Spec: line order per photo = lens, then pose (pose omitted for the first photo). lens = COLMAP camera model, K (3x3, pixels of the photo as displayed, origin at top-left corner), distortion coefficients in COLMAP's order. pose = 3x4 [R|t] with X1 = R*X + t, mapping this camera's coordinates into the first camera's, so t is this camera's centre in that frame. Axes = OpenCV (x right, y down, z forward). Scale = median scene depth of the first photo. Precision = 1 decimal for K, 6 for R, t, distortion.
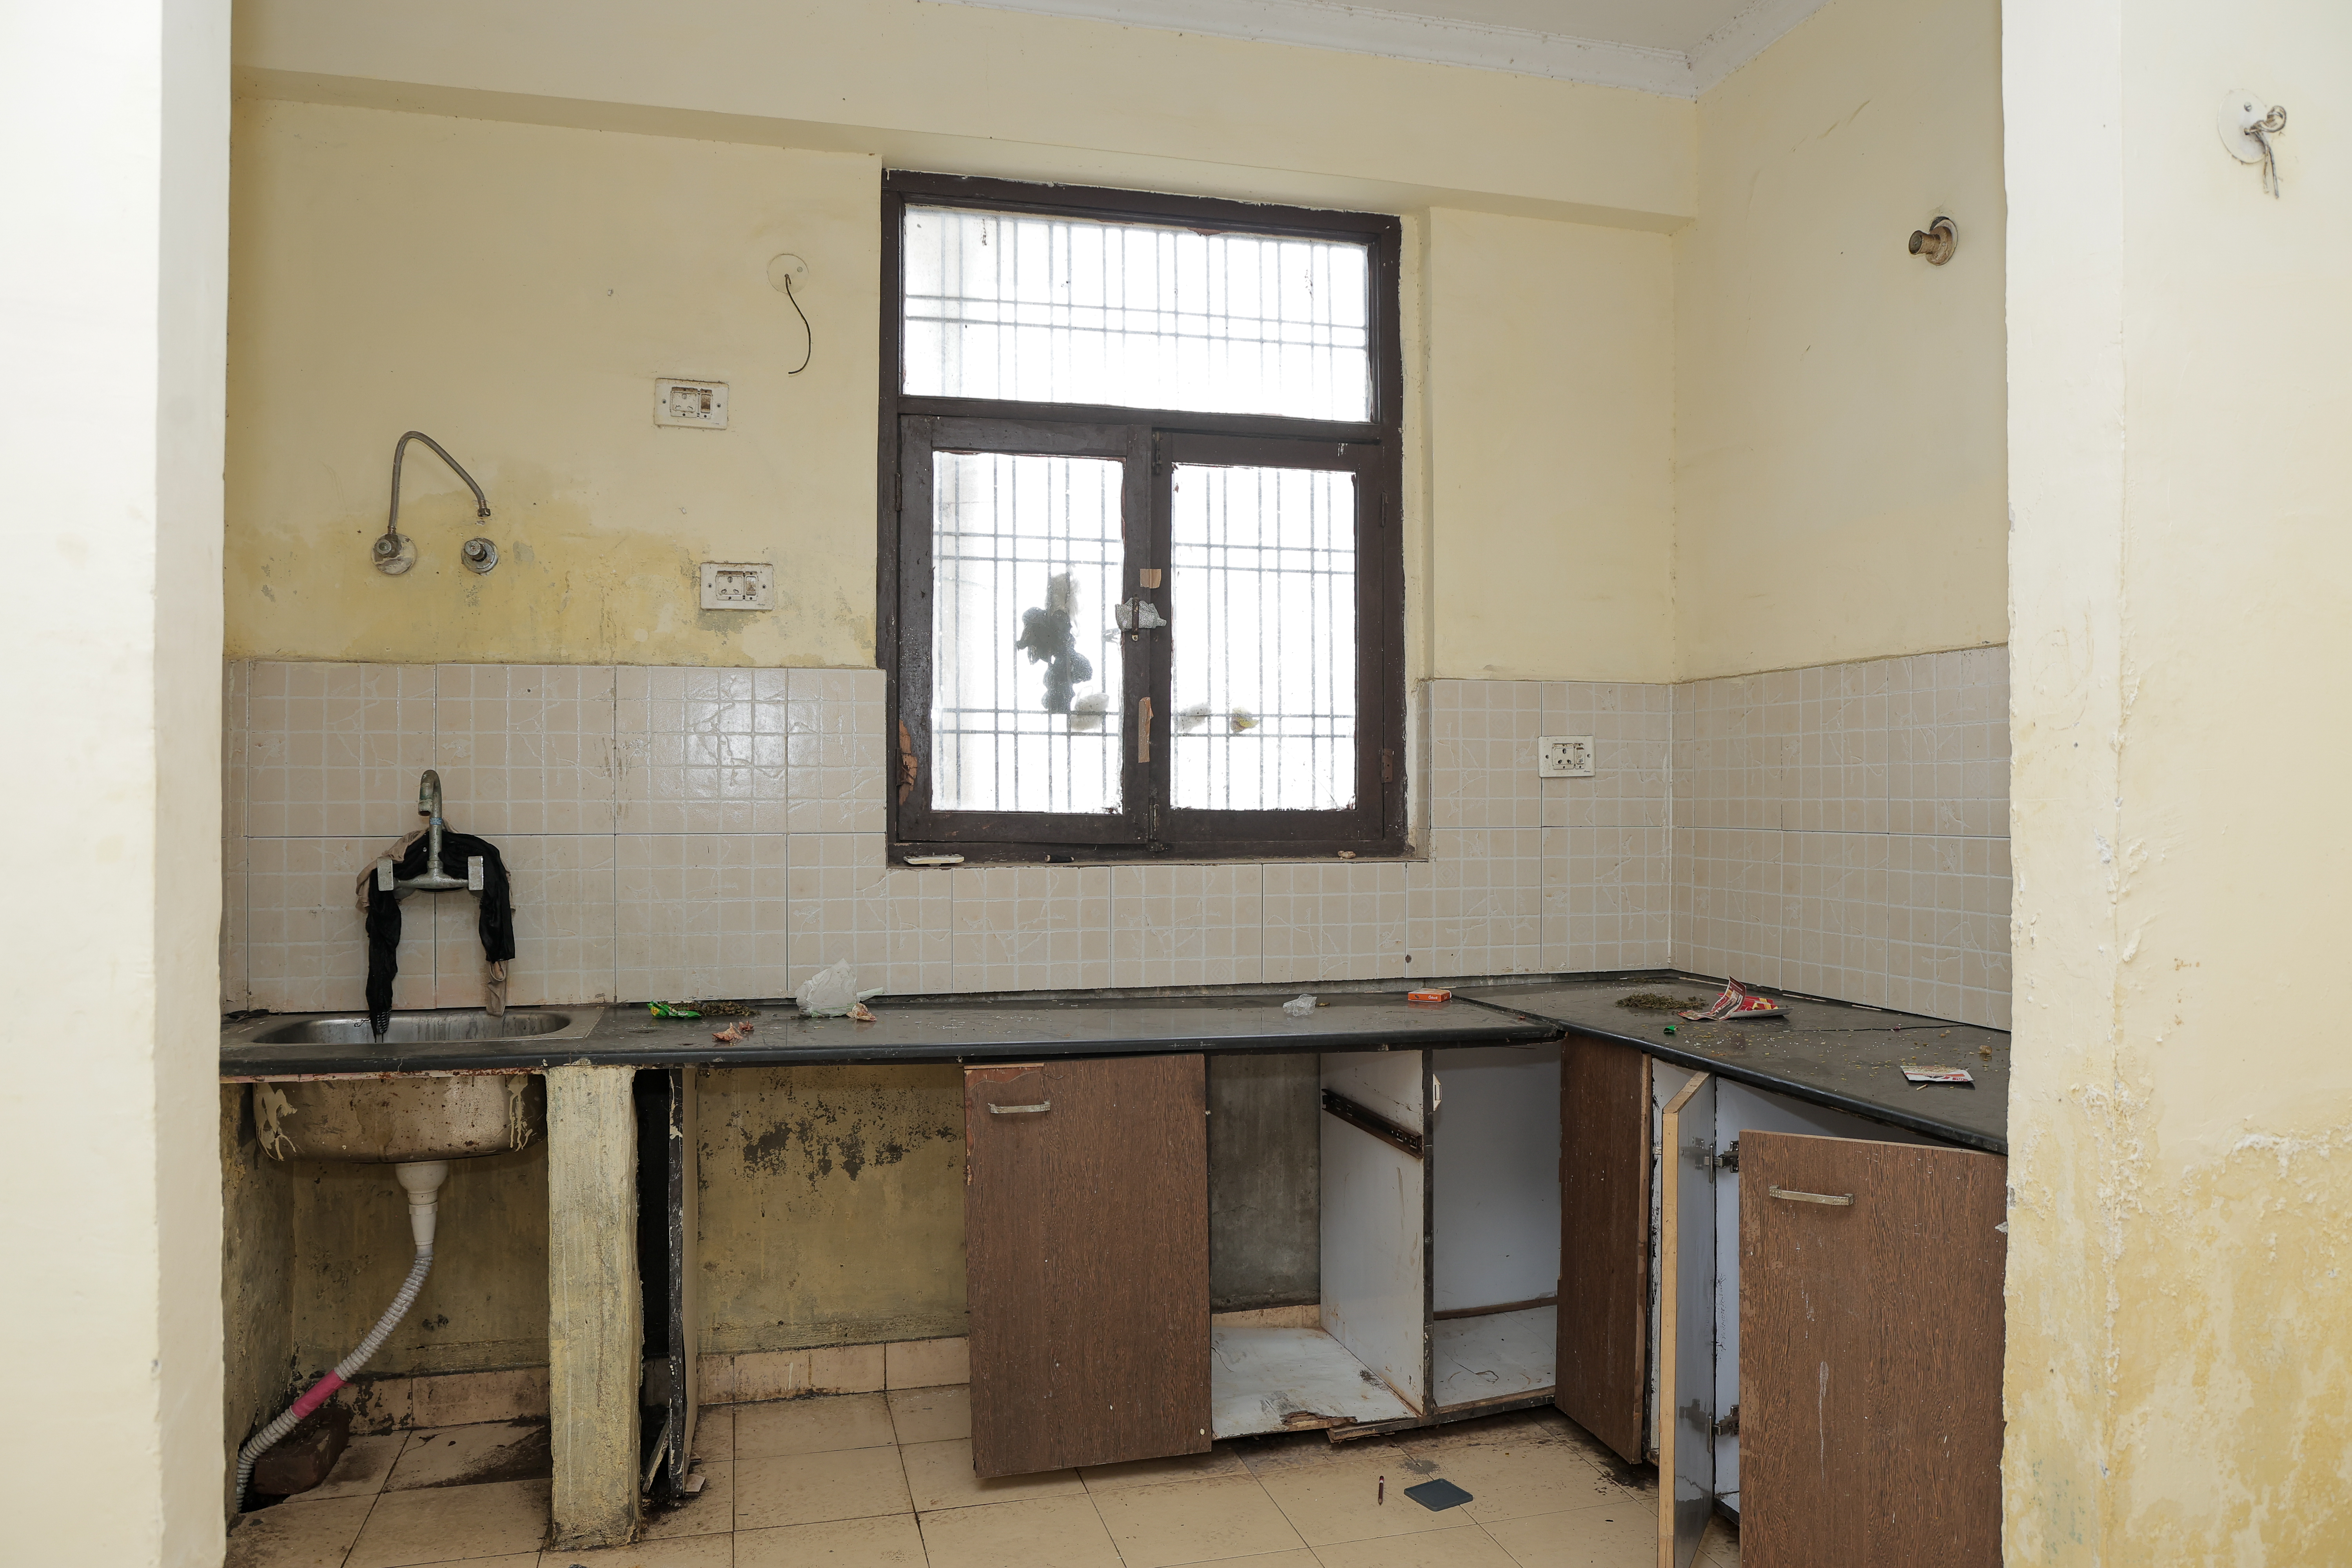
lens RADIAL K [[1614.5, 0, 1176.0], [0, 1614.5, 784.0], [0, 0, 1]] dist [-0.102174, 0.075101]
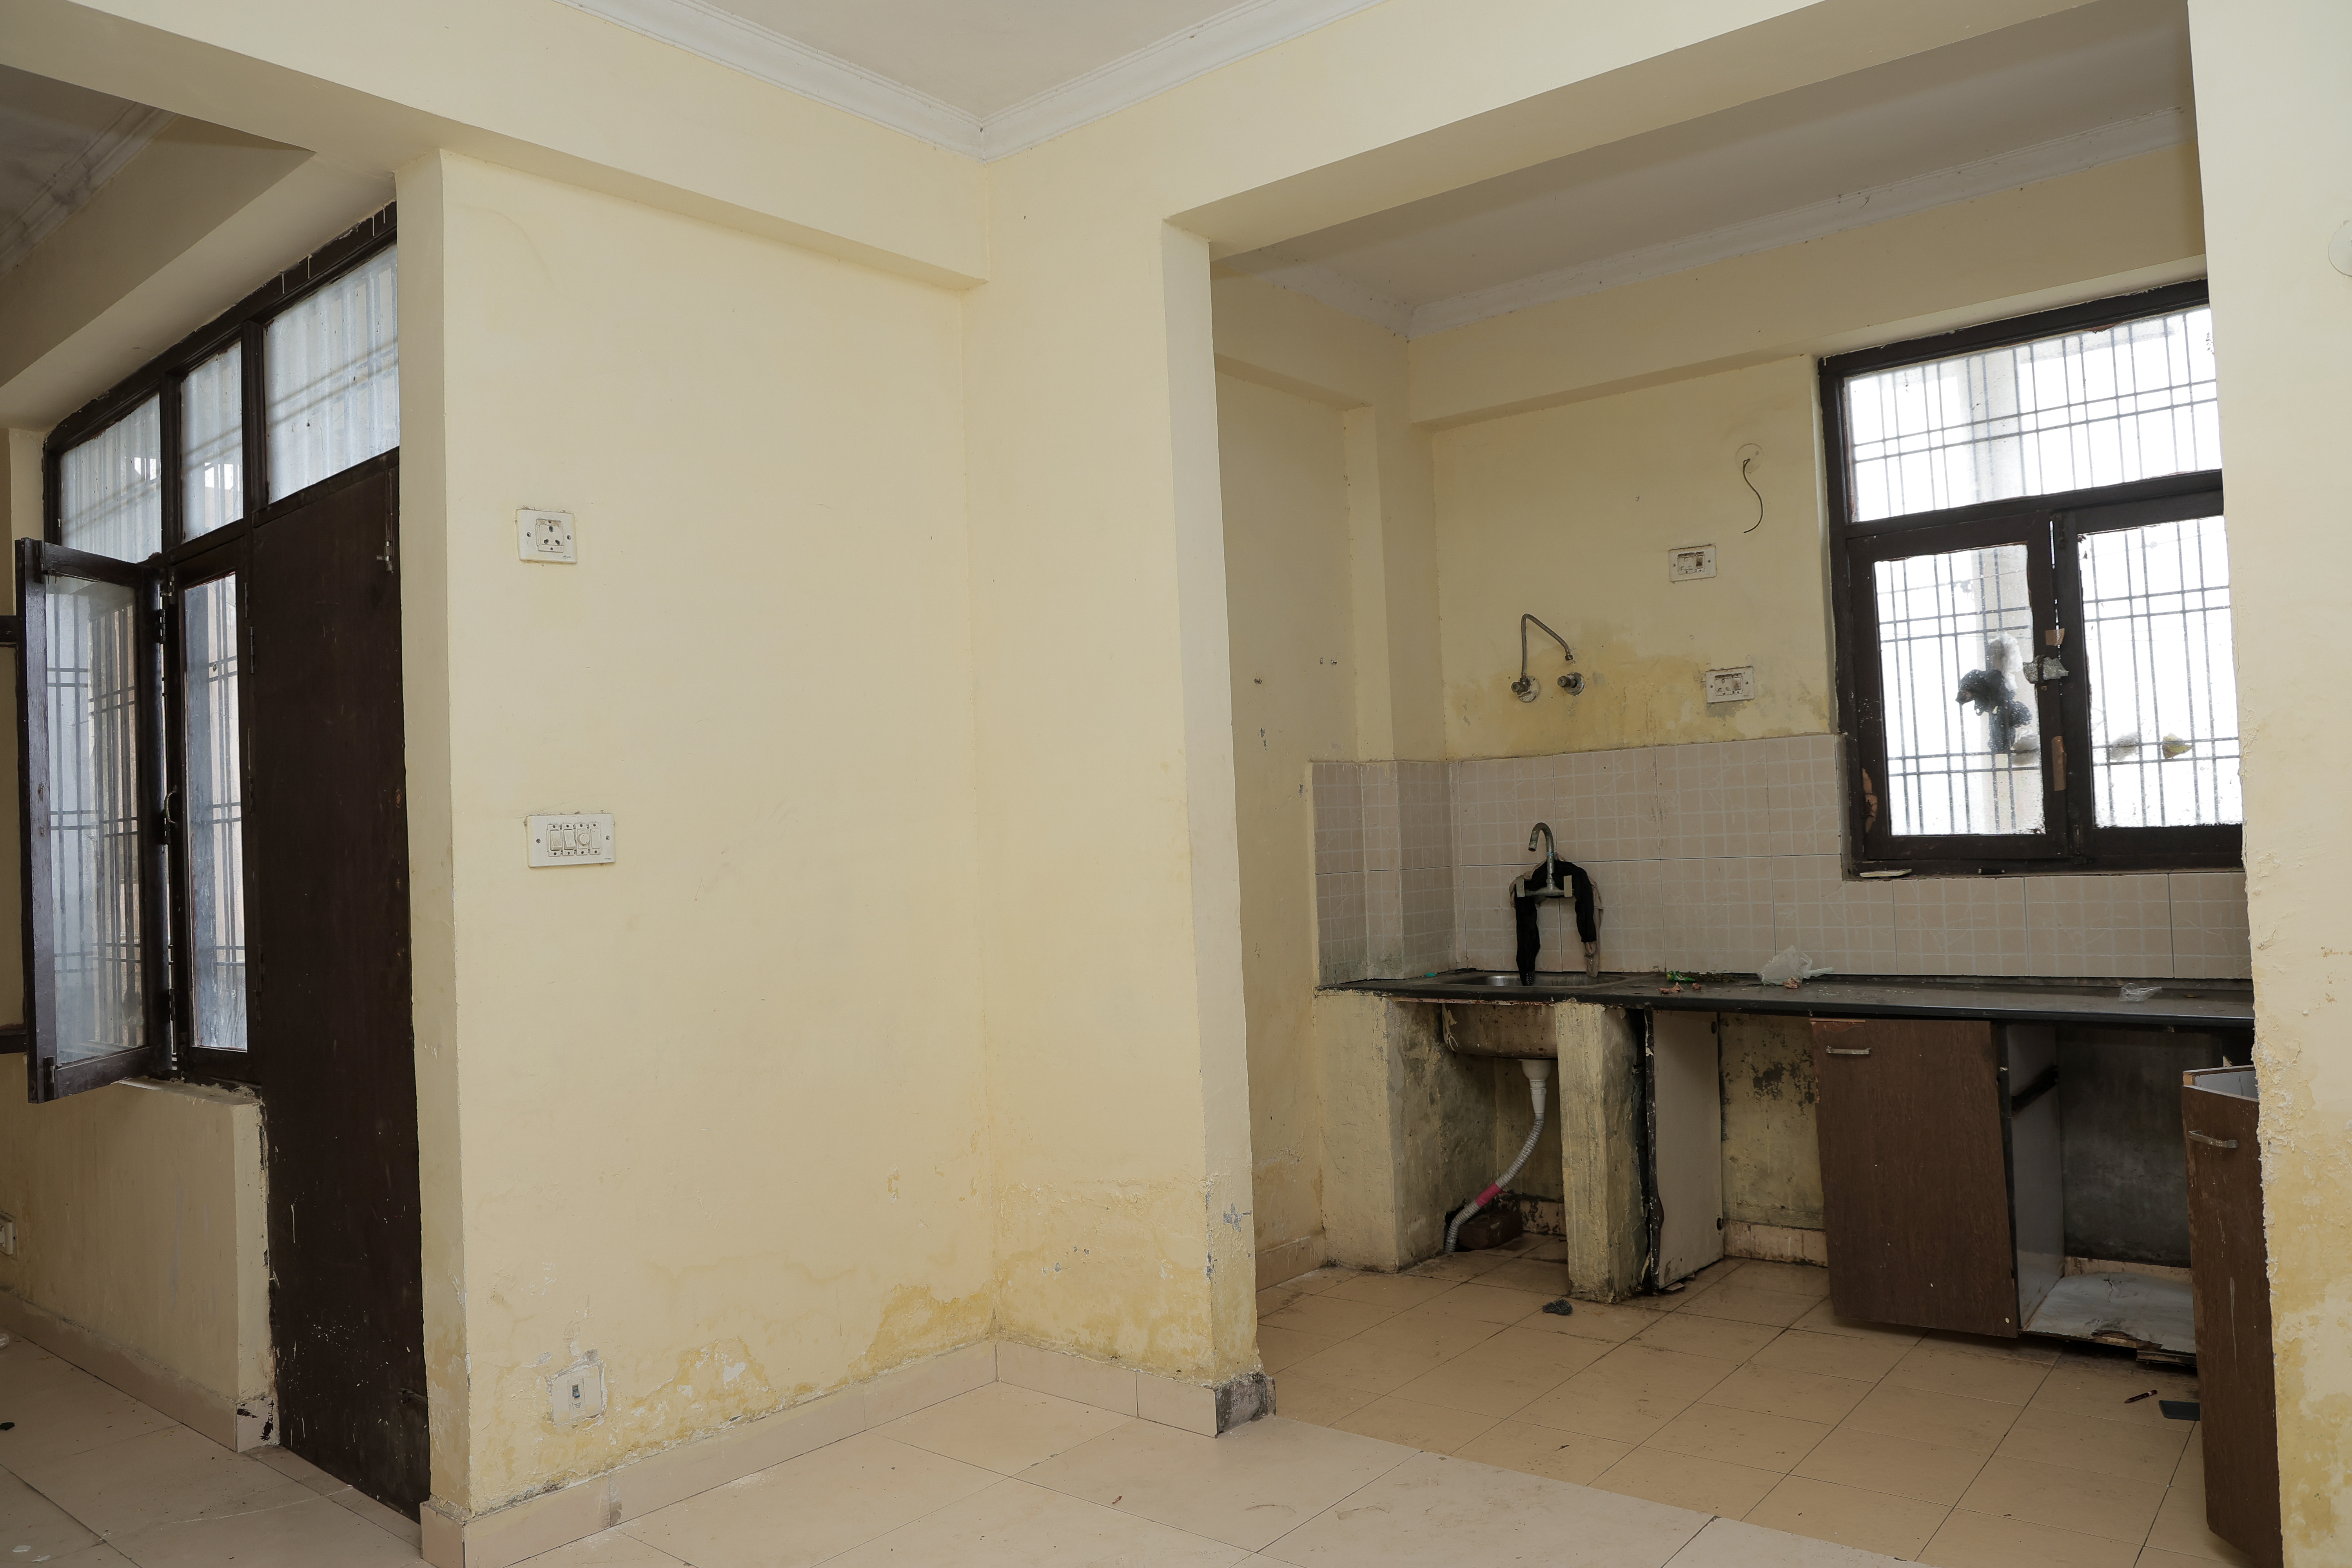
lens RADIAL K [[1614.2, 0, 1176.0], [0, 1614.2, 784.0], [0, 0, 1]] dist [-0.102656, 0.065092]
pose [[0.575354, -0.053519, -0.816152, 0.595993], [0.044565, 0.998426, -0.034055, -0.008064], [0.816690, -0.016778, 0.576833, -0.228778]]
